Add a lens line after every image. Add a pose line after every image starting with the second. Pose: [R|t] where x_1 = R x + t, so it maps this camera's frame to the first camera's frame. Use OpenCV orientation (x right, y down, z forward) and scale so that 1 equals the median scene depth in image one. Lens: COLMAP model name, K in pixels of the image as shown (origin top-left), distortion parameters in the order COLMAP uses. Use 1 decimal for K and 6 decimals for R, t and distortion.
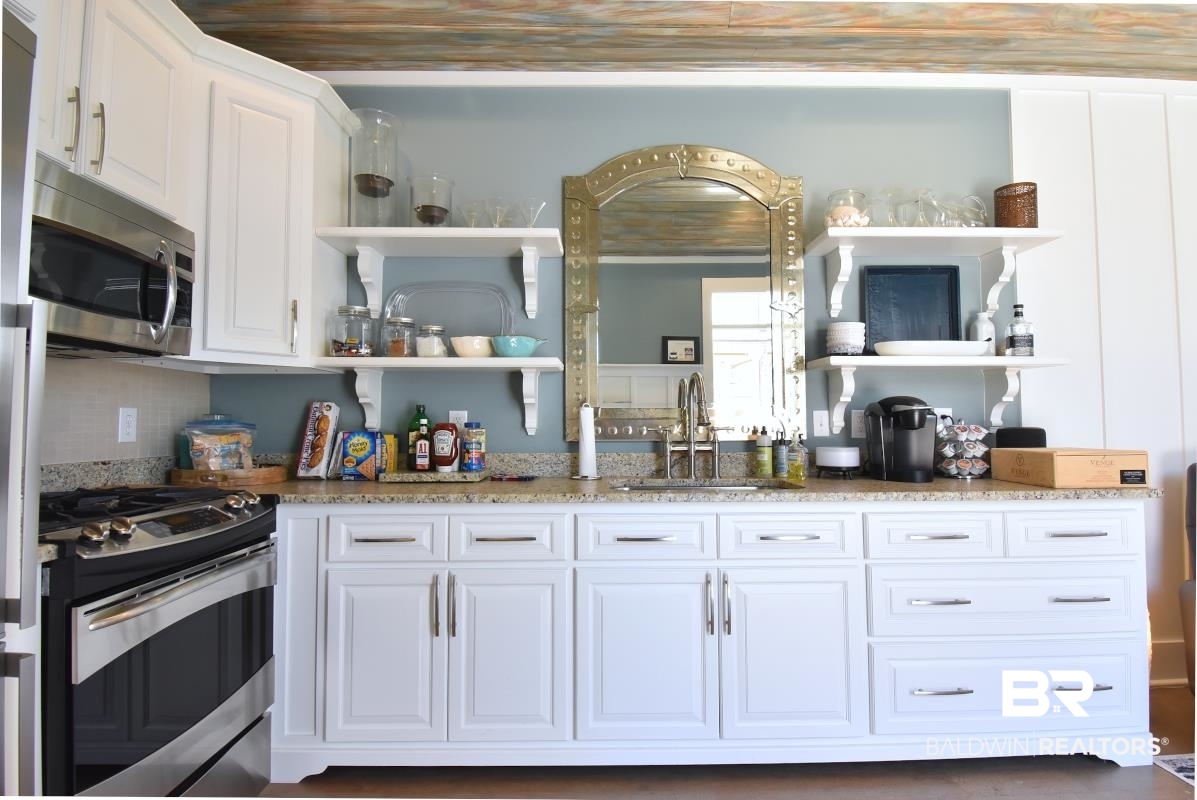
lens RADIAL K [[614.9, 0, 591.4], [0, 614.9, 401.6], [0, 0, 1]] dist [-0.009146, -0.007467]
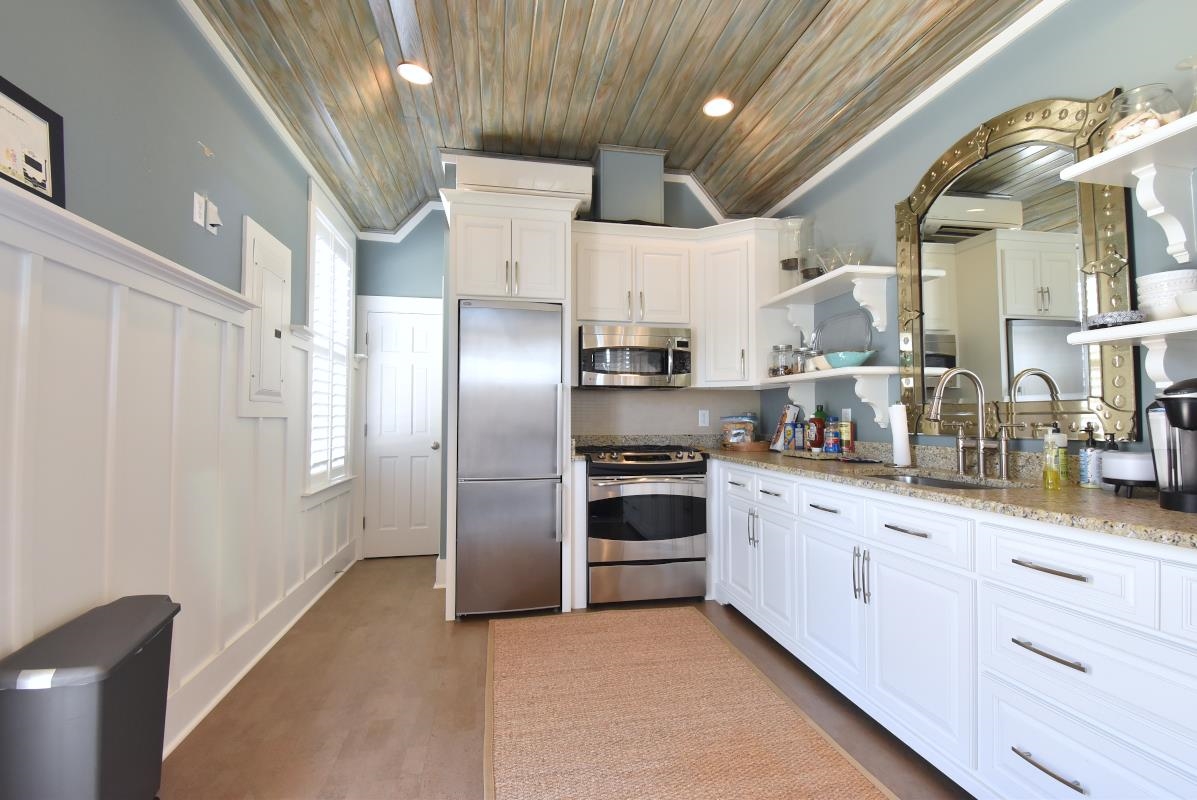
lens RADIAL K [[545.7, 0, 596.0], [0, 545.7, 399.6], [0, 0, 1]] dist [-0.016621, -0.006028]
pose [[0.162711, -0.030495, -0.986202, 0.930933], [0.033090, 0.999129, -0.025435, 0.007840], [0.986119, -0.028494, 0.163578, 0.285882]]
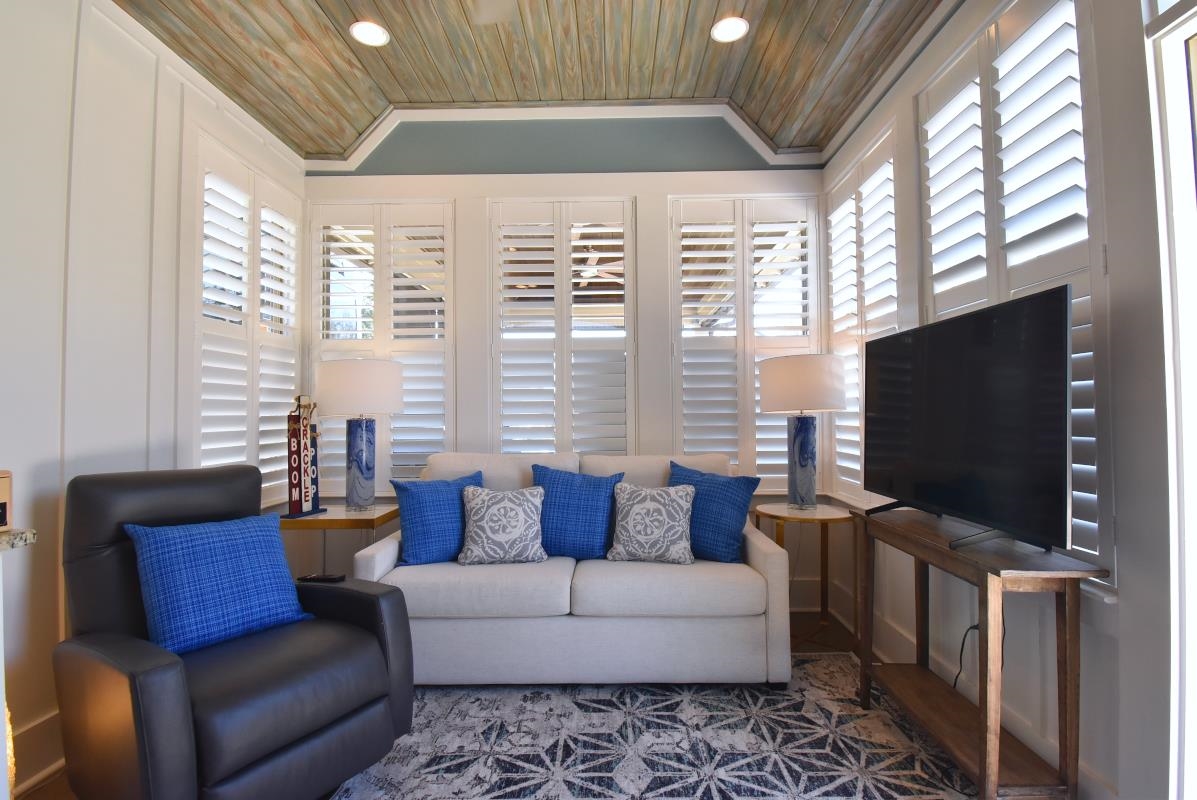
lens RADIAL K [[571.4, 0, 602.1], [0, 571.4, 399.1], [0, 0, 1]] dist [-0.019861, -0.003129]
pose [[0.018668, 0.029655, 0.999386, 0.308903], [-0.021630, 0.999338, -0.029250, 0.012200], [-0.999592, -0.021071, 0.019297, 0.333574]]
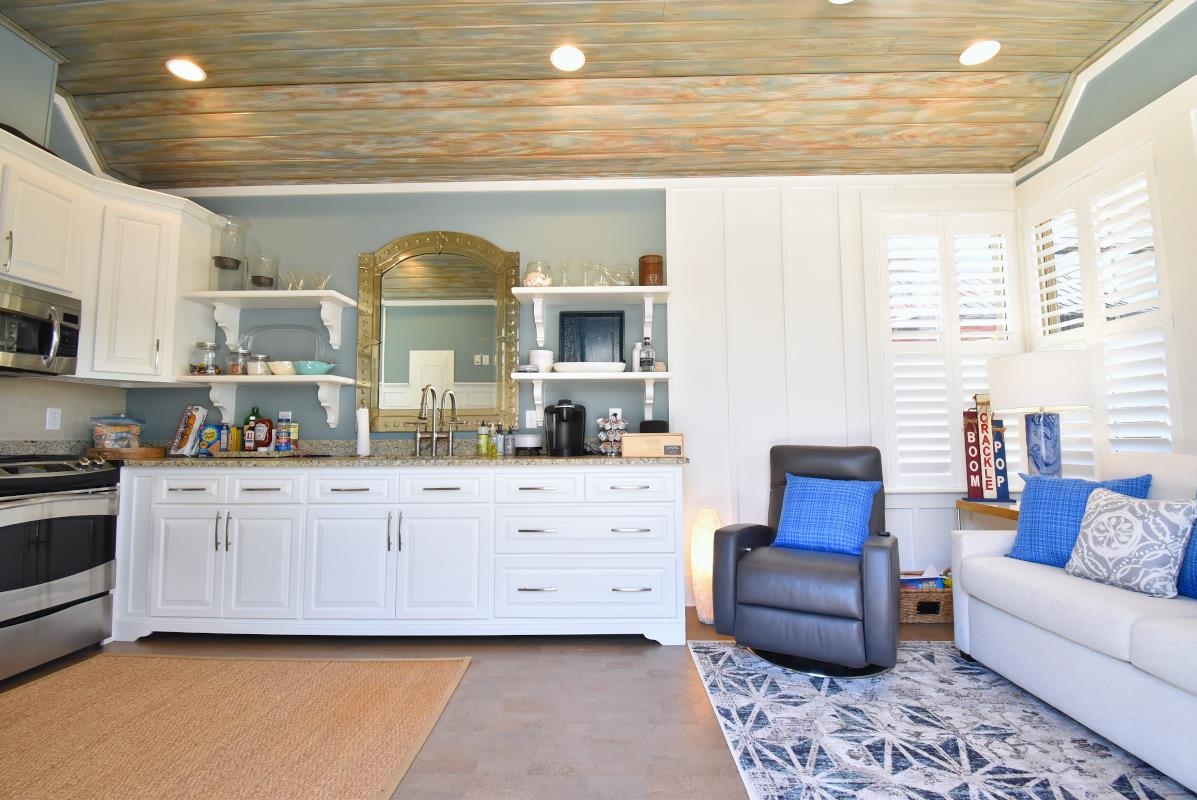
lens RADIAL K [[545.7, 0, 606.4], [0, 545.7, 397.4], [0, 0, 1]] dist [-0.016621, -0.006028]
pose [[0.999628, -0.004974, -0.026818, 0.637970], [0.003980, 0.999308, -0.036977, 0.034472], [0.026983, 0.036857, 0.998956, -0.307379]]
